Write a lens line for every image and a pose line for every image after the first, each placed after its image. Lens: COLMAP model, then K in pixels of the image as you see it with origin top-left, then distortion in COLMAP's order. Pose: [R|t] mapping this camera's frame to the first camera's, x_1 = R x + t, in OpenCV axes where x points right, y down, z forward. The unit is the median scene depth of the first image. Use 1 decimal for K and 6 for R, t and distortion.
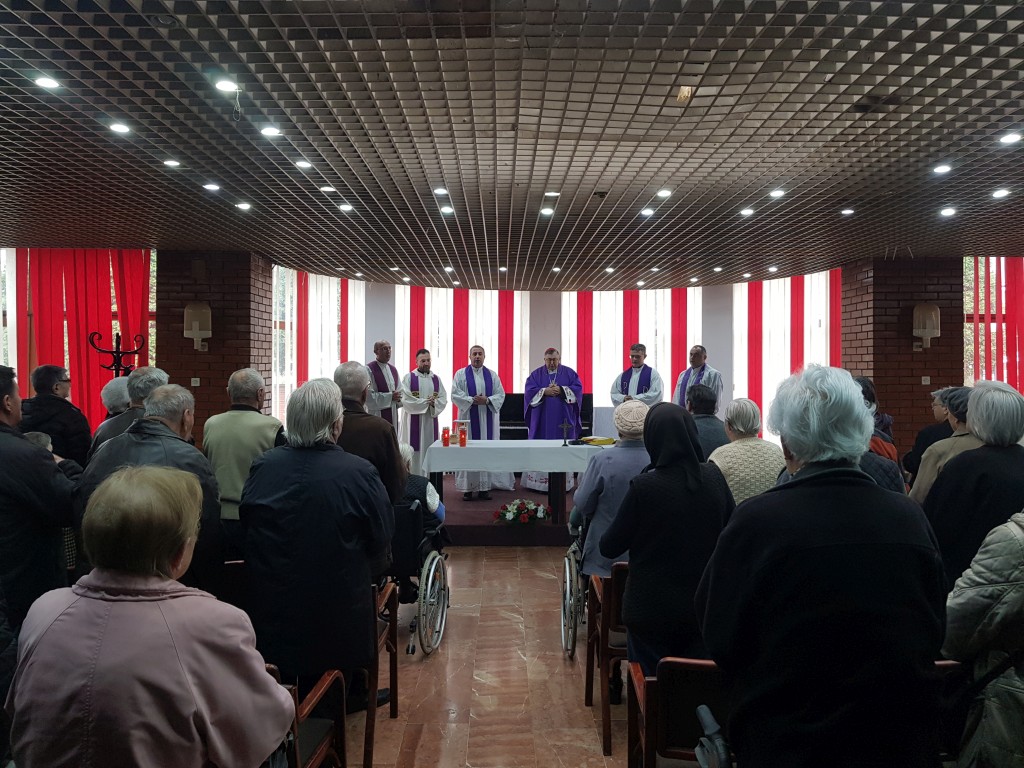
lens RADIAL K [[807.8, 0, 515.0], [0, 807.8, 385.6], [0, 0, 1]] dist [0.000194, -0.007642]
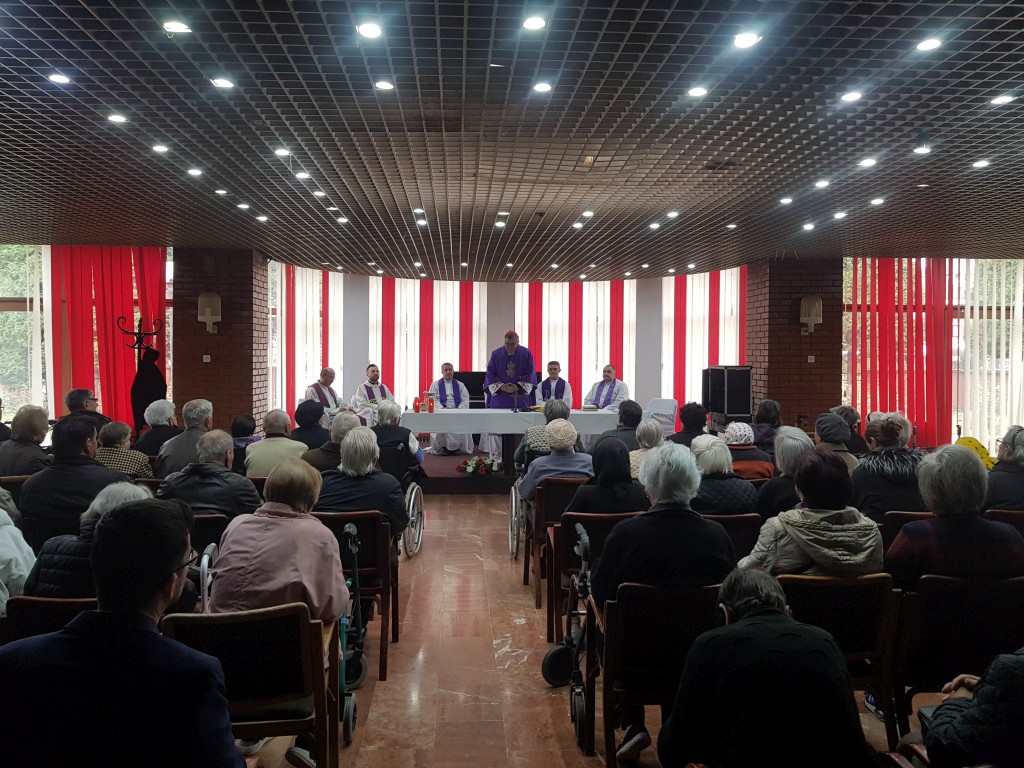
lens RADIAL K [[807.8, 0, 509.5], [0, 807.8, 362.1], [0, 0, 1]] dist [0.000194, -0.007642]
pose [[0.999006, 0.001844, 0.044534, -0.001497], [-0.001340, 0.999935, -0.011346, 0.013077], [-0.044552, 0.011275, 0.998943, -0.205846]]
